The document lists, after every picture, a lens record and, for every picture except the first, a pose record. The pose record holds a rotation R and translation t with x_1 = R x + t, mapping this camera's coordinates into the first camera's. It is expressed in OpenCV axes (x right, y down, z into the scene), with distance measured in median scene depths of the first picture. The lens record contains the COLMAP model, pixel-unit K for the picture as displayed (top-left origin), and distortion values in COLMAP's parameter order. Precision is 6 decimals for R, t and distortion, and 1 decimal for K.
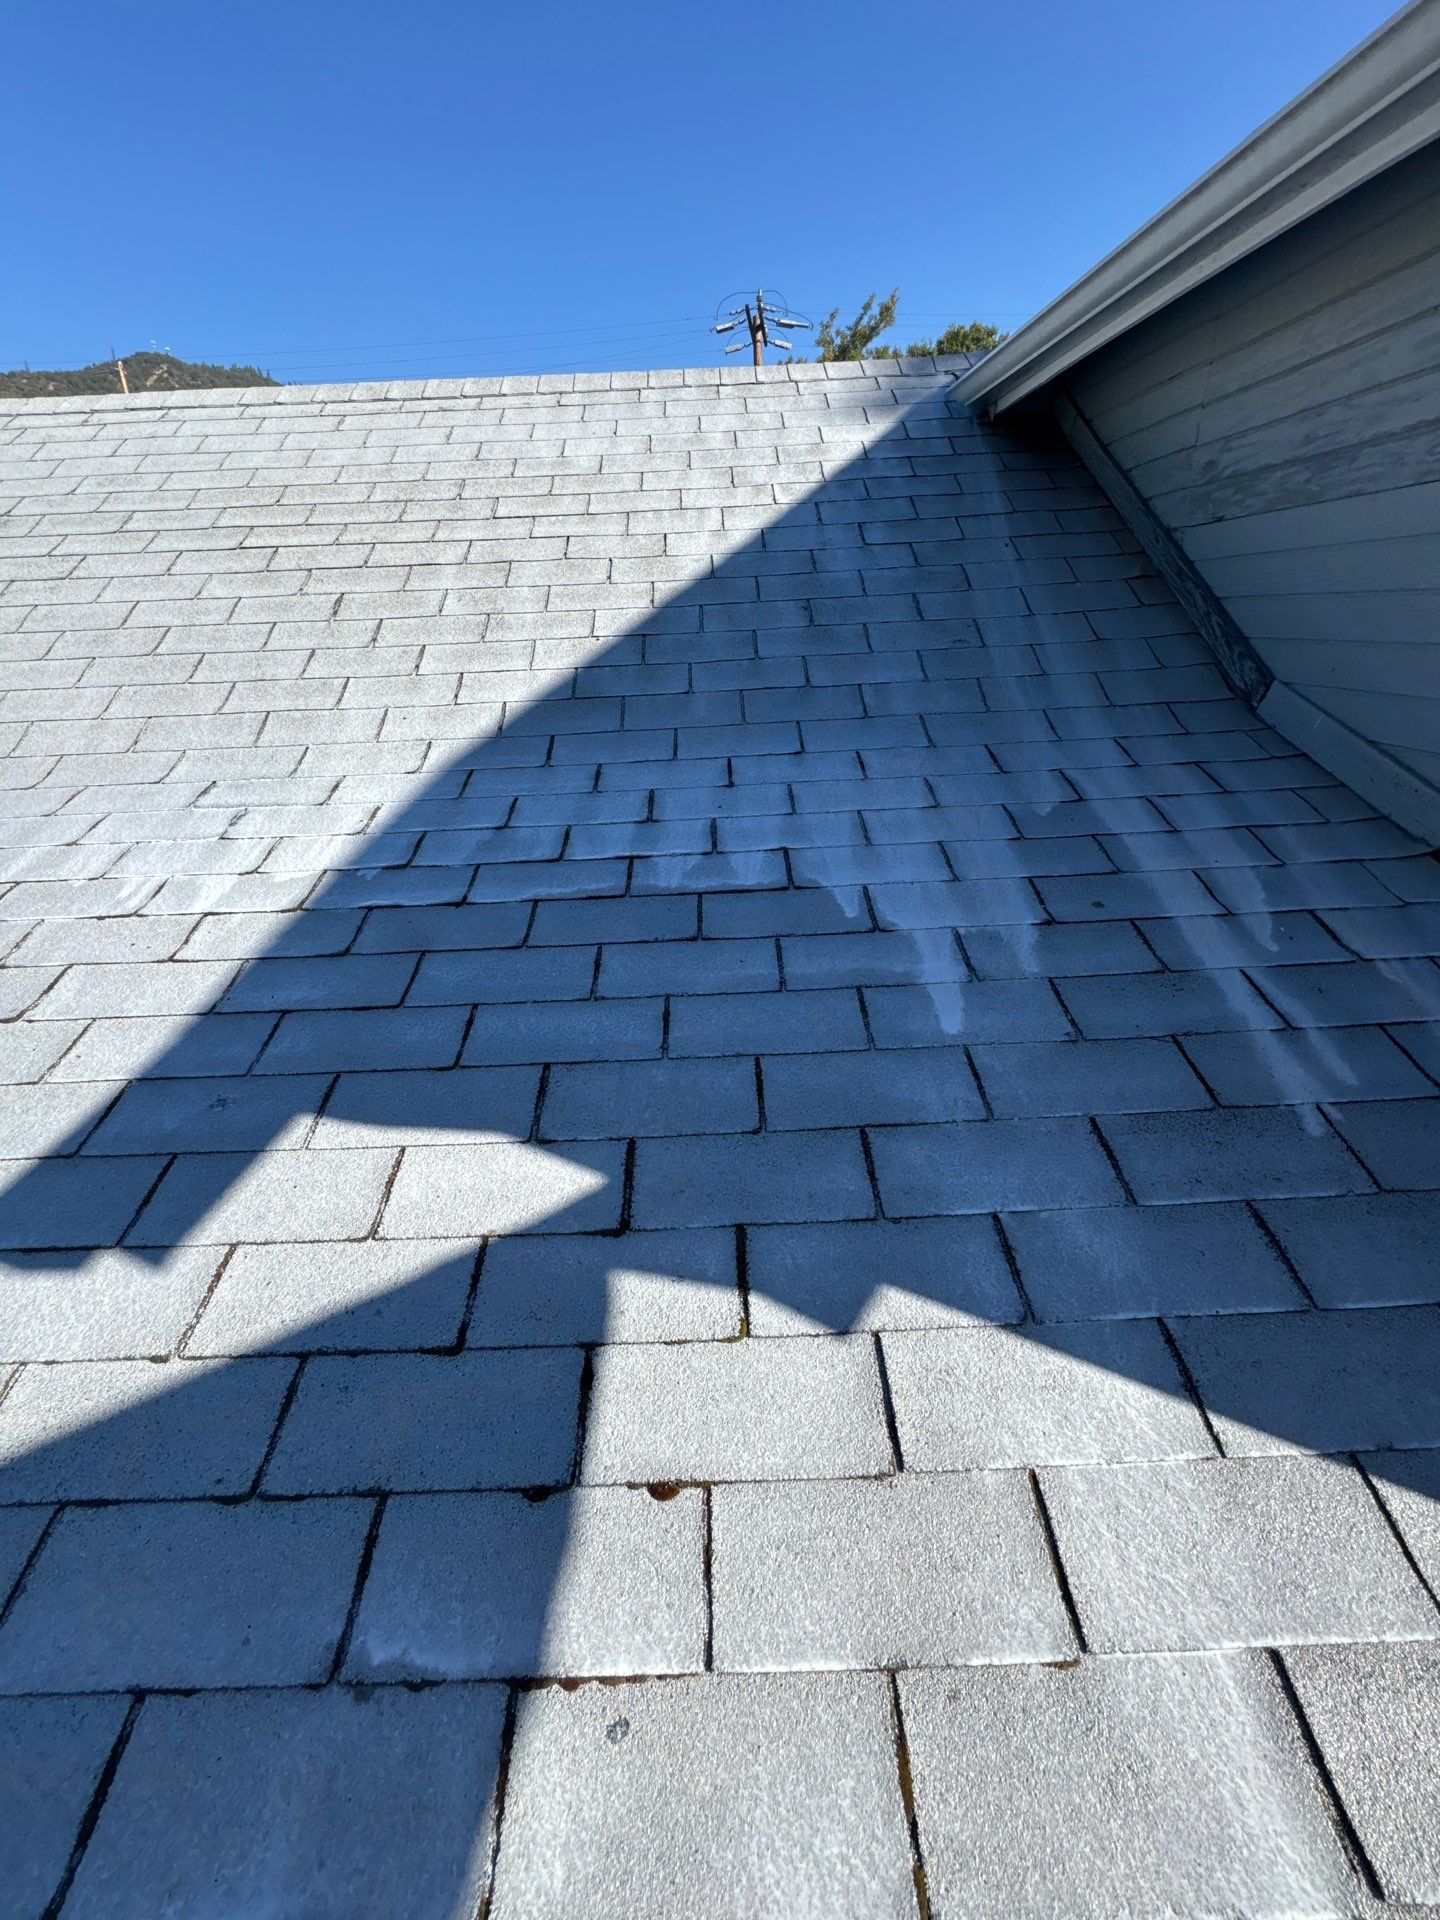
lens RADIAL K [[757.0, 0, 718.6], [0, 757.0, 965.8], [0, 0, 1]] dist [-0.002240, 0.000017]
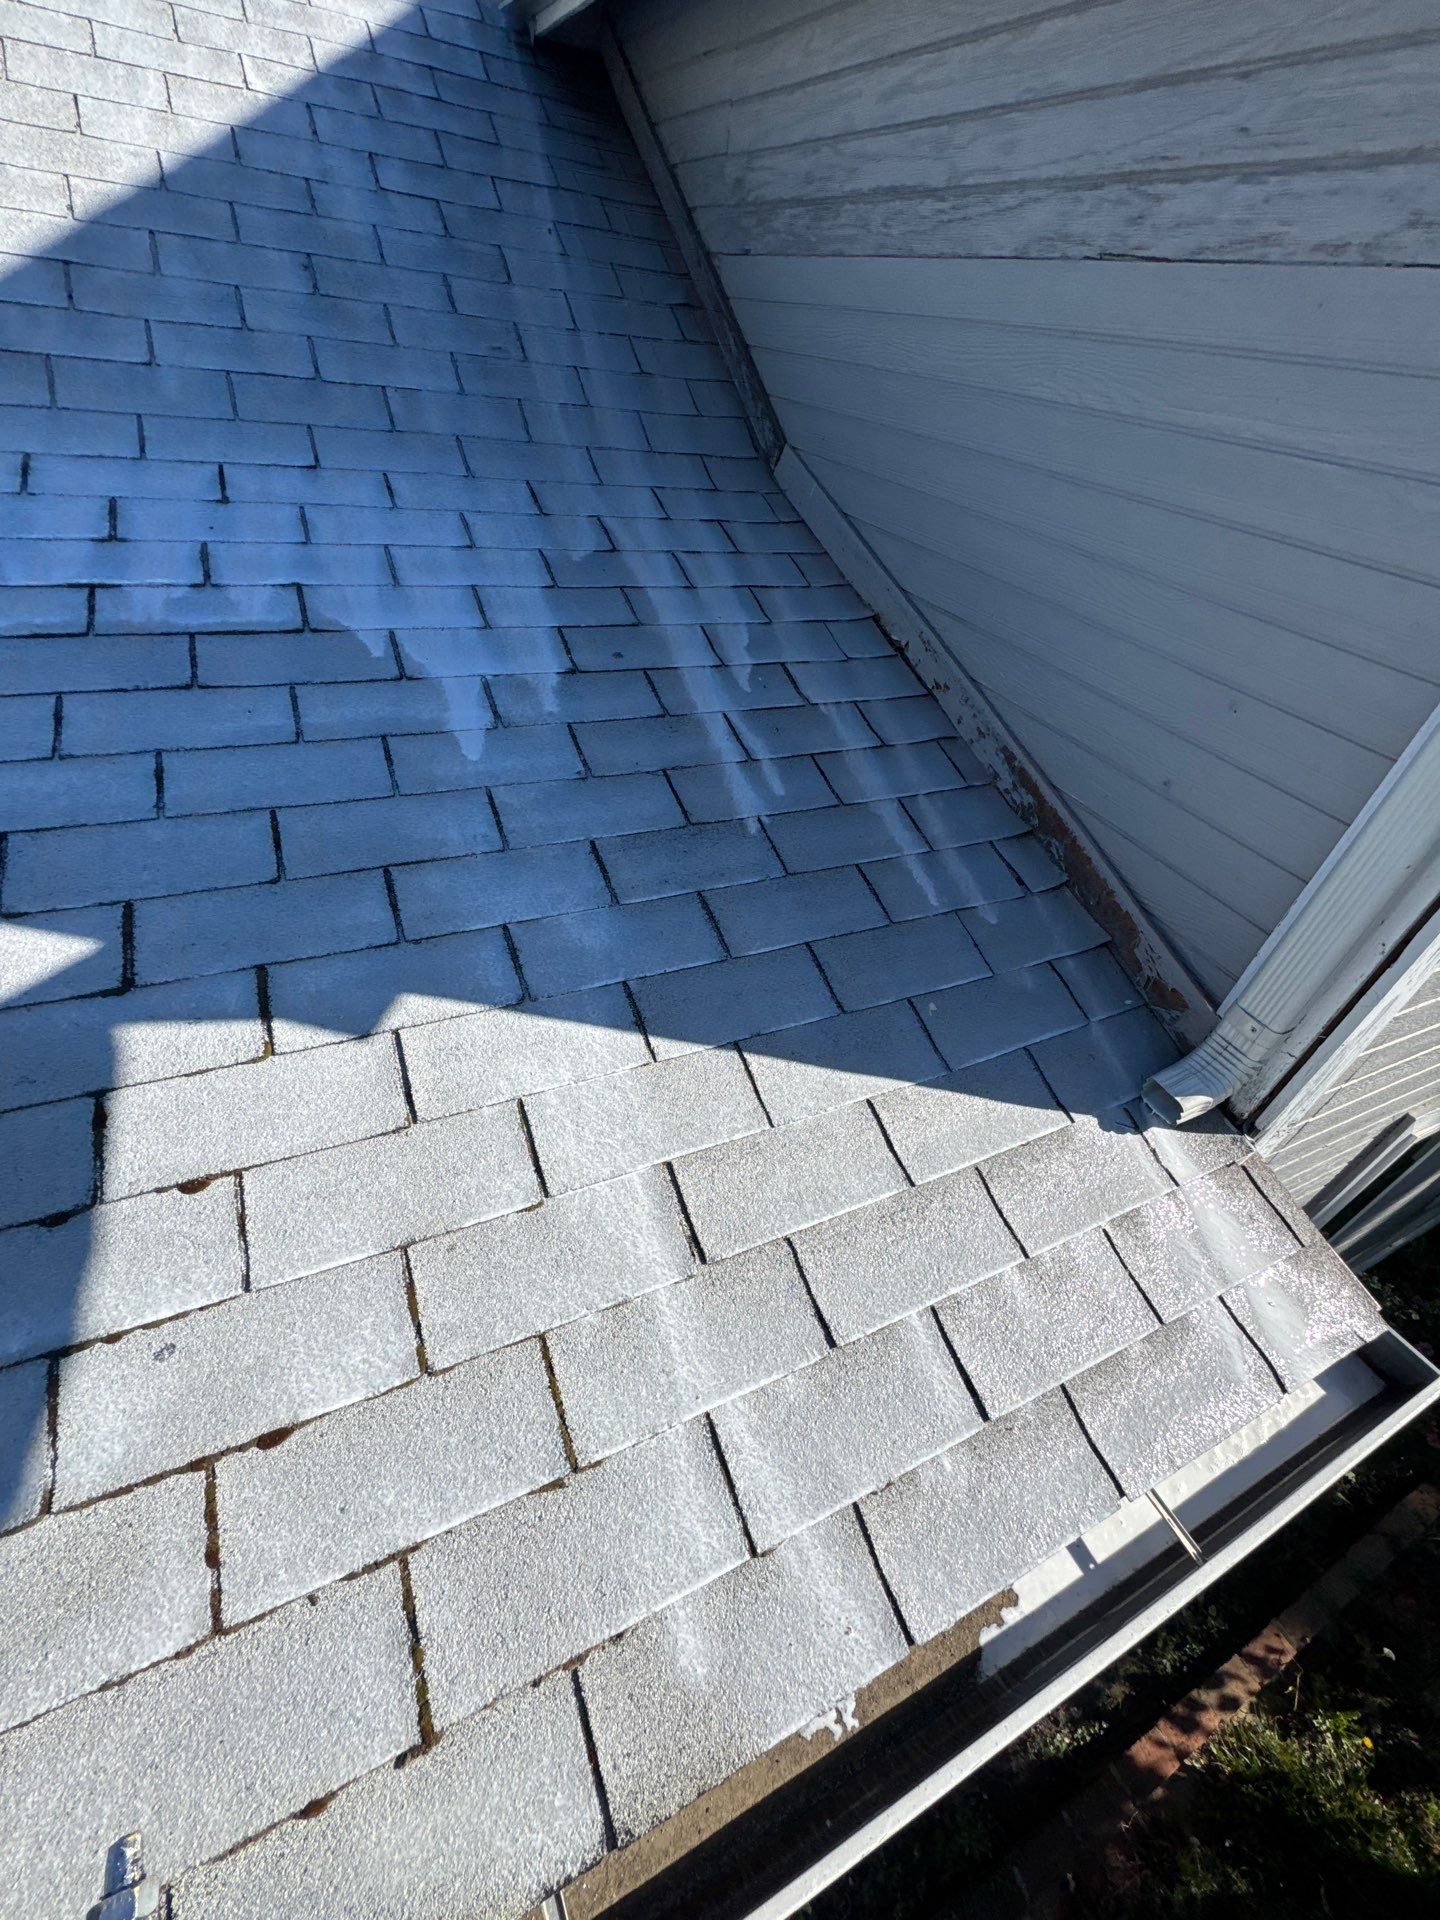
lens RADIAL K [[757.0, 0, 717.2], [0, 757.0, 960.3], [0, 0, 1]] dist [-0.002240, 0.000017]
pose [[0.901362, -0.145038, 0.408058, 0.120319], [0.024808, 0.957996, 0.285706, 0.034538], [-0.432356, -0.247401, 0.867099, -0.131486]]
